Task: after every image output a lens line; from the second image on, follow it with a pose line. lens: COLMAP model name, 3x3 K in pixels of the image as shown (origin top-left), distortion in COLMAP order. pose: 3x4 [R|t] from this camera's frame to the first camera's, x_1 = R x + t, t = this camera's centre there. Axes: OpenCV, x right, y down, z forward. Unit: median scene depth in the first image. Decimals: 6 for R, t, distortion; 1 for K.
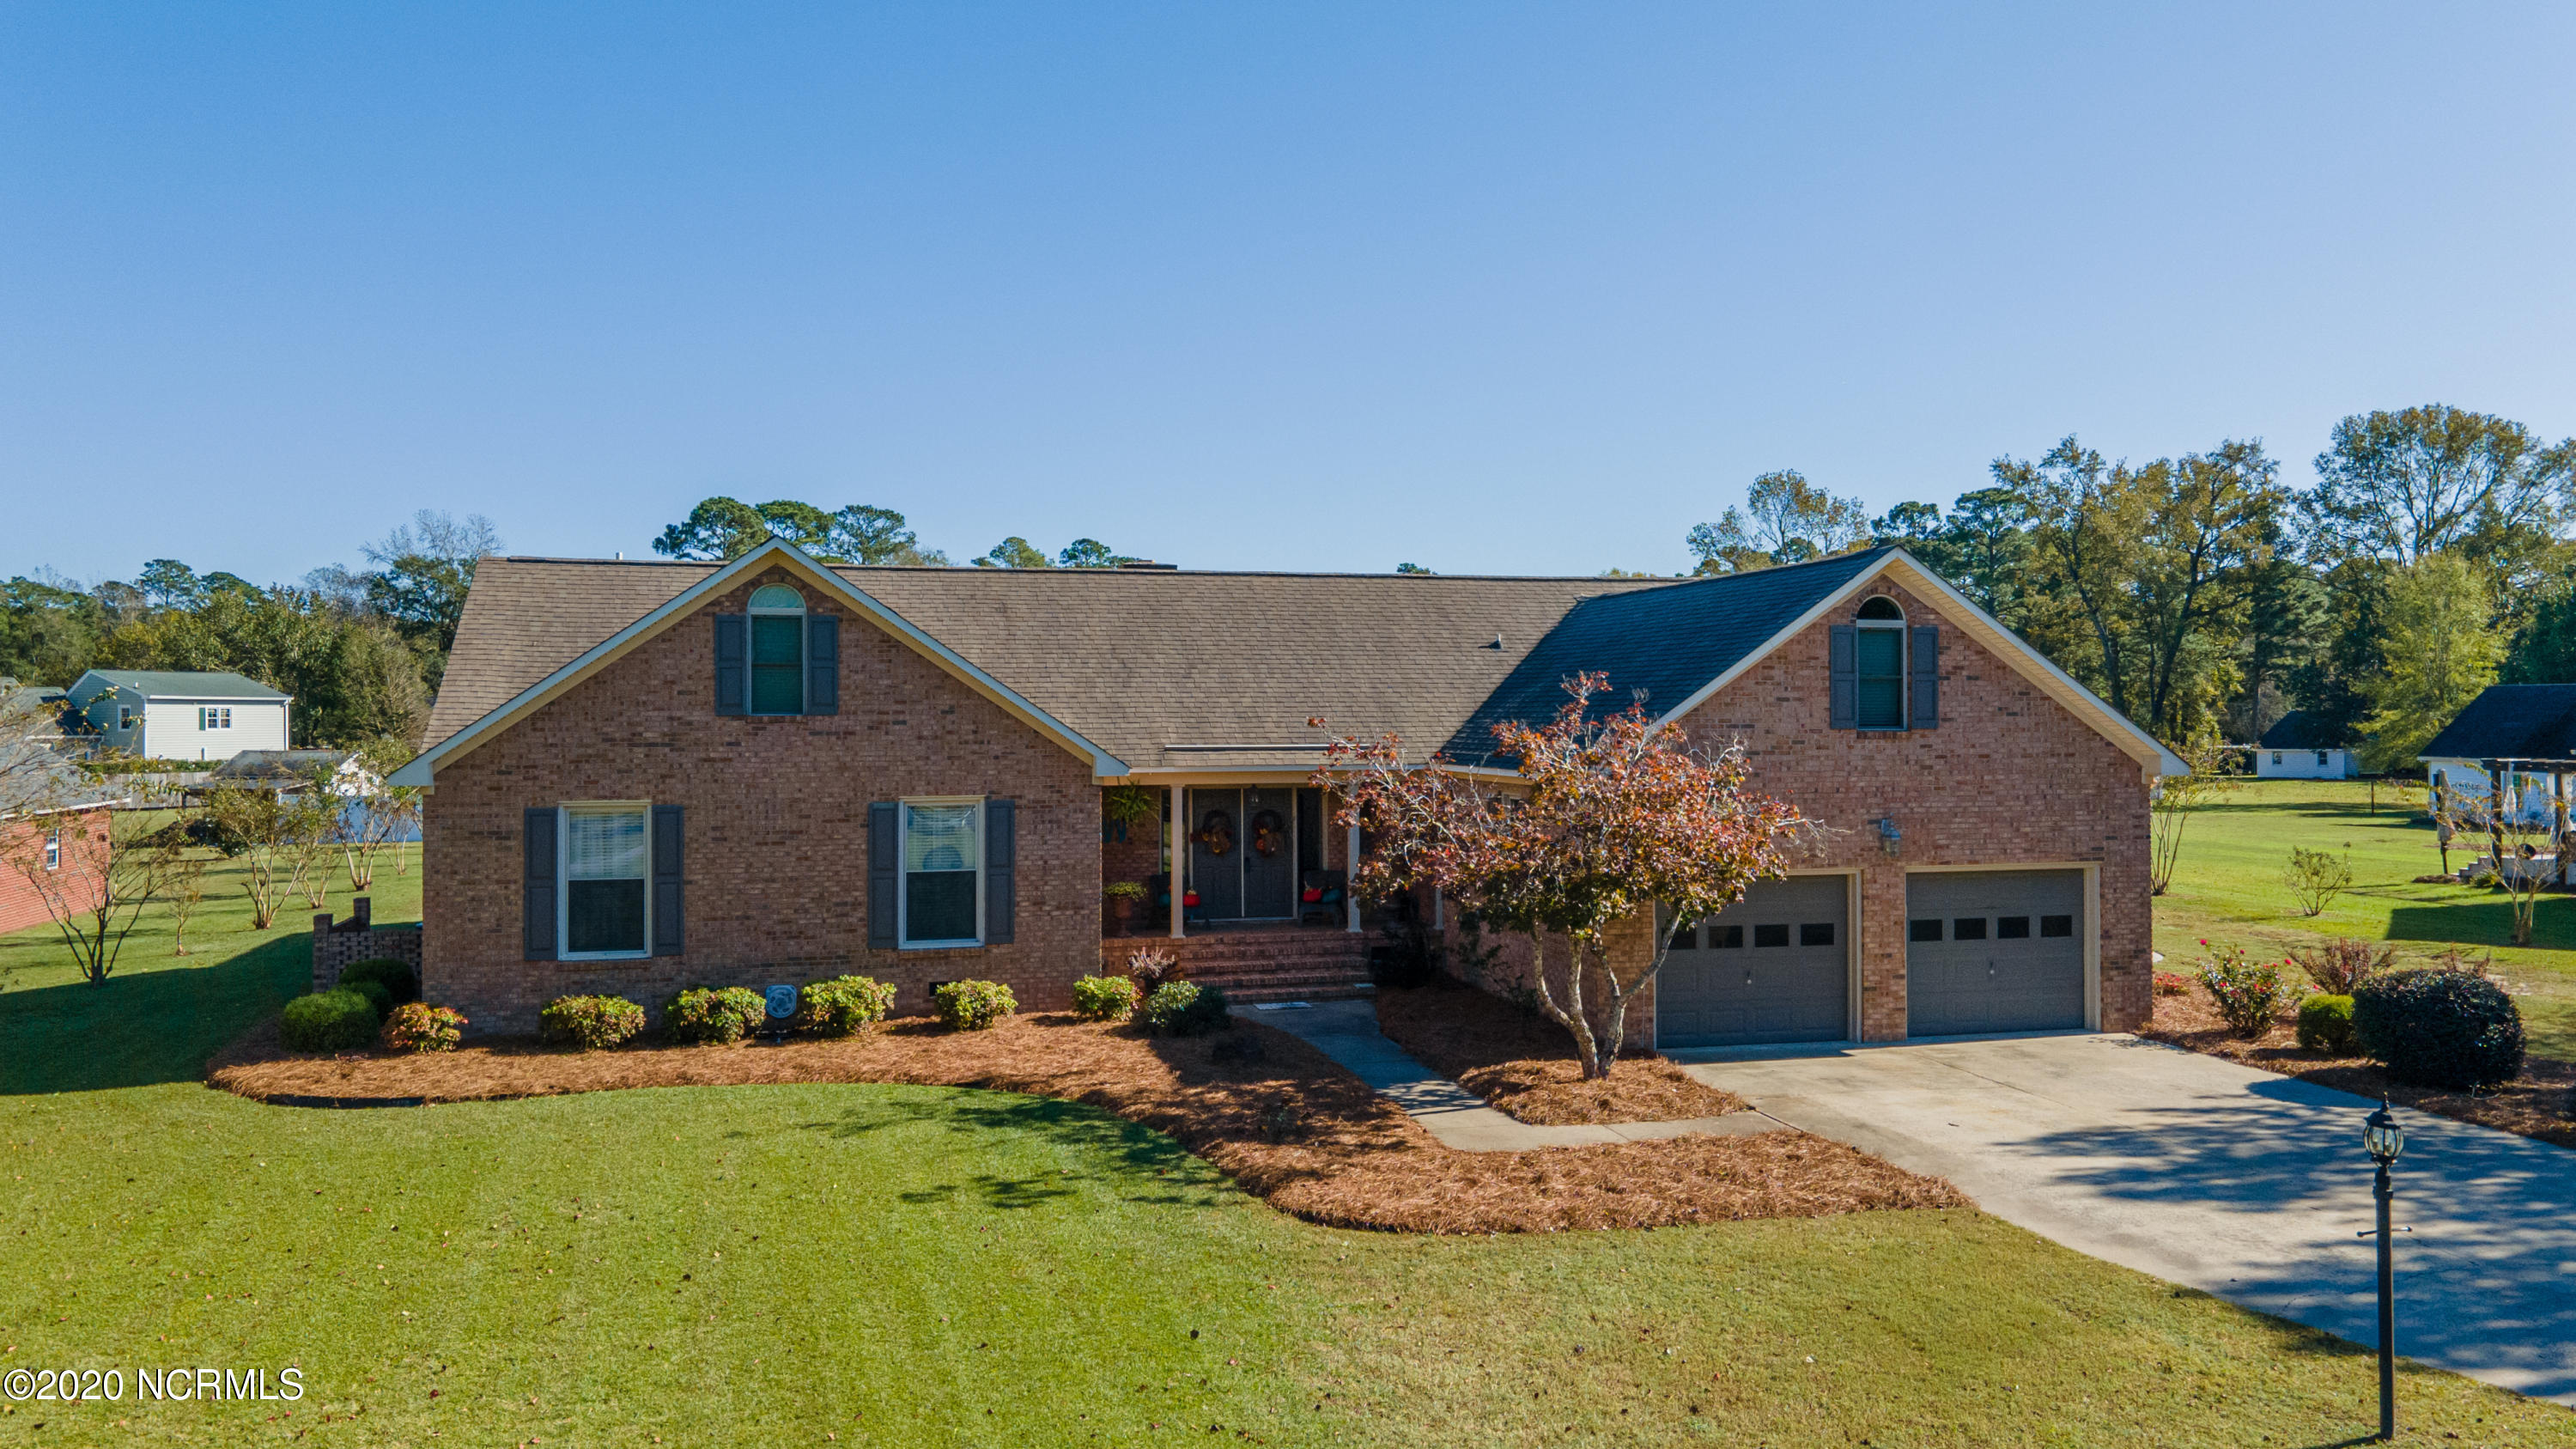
lens RADIAL K [[1924.2, 0, 1310.6], [0, 1924.2, 725.4], [0, 0, 1]] dist [0.042131, 0.000874]
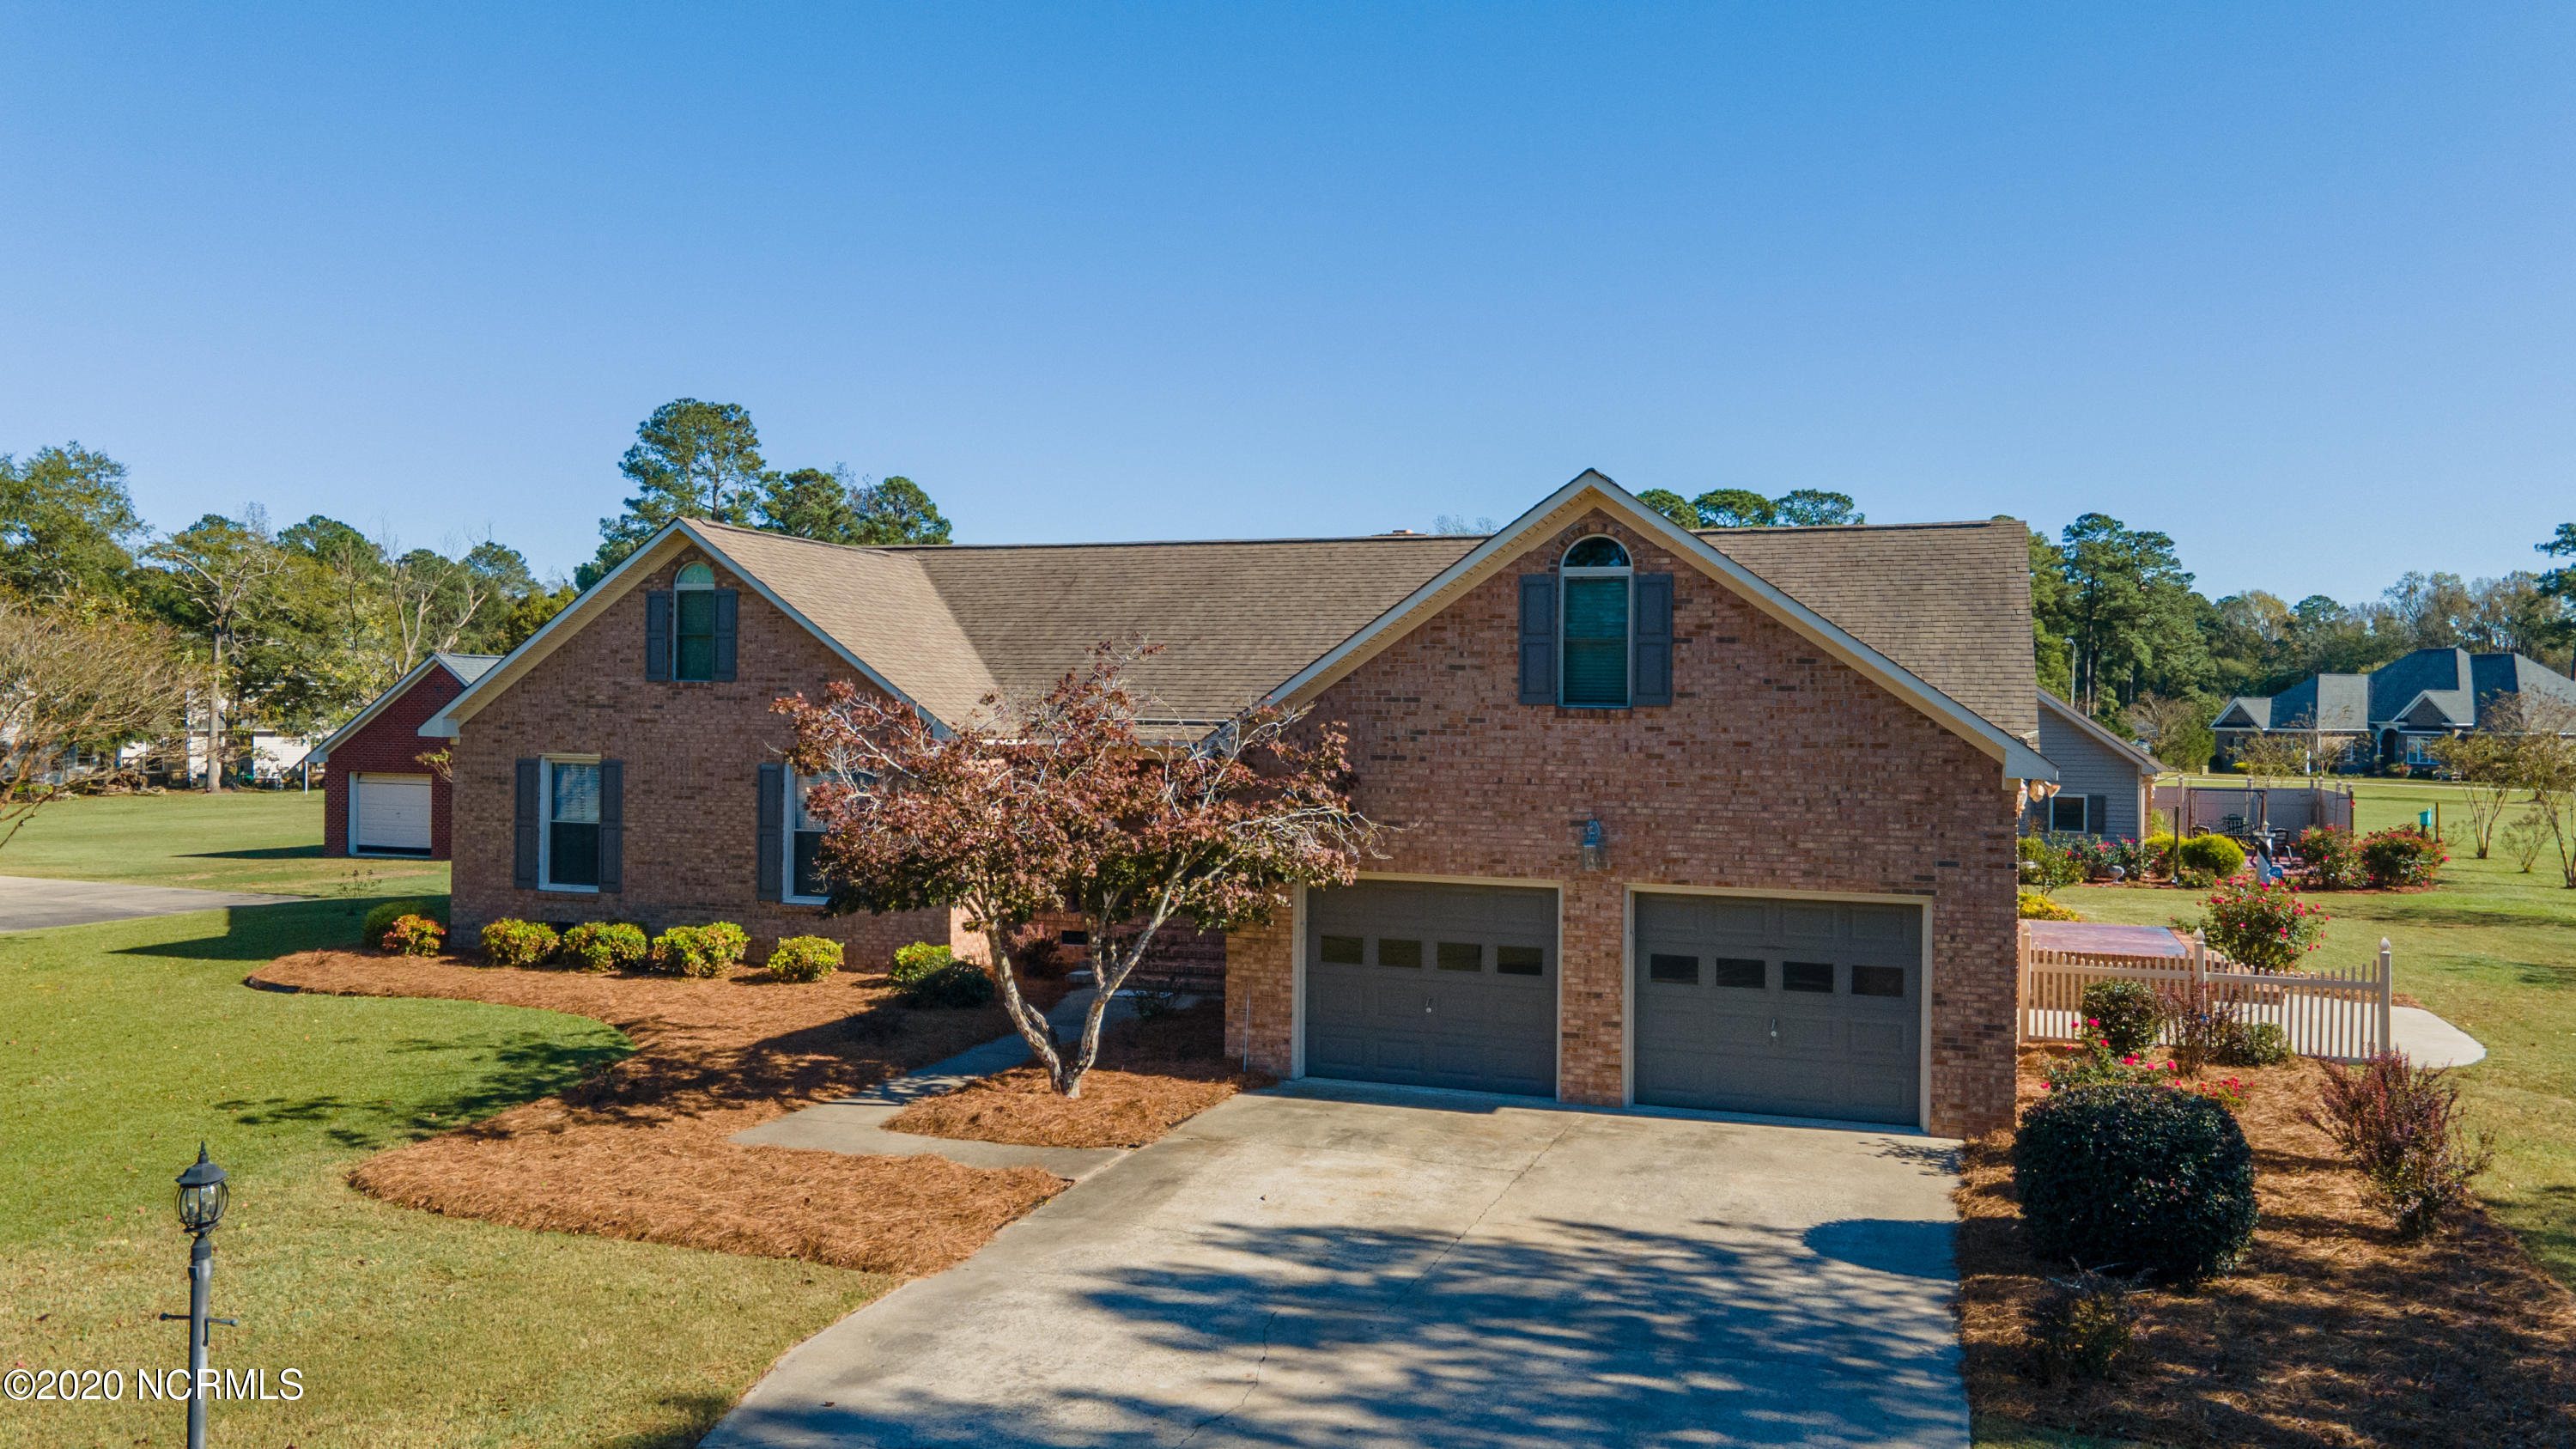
lens RADIAL K [[1924.2, 0, 1310.6], [0, 1924.2, 725.4], [0, 0, 1]] dist [0.042131, 0.000874]
pose [[0.827189, 0.017776, -0.561642, 0.636199], [-0.015745, 0.999840, 0.008457, 0.004947], [0.561703, 0.001847, 0.827337, 0.287458]]
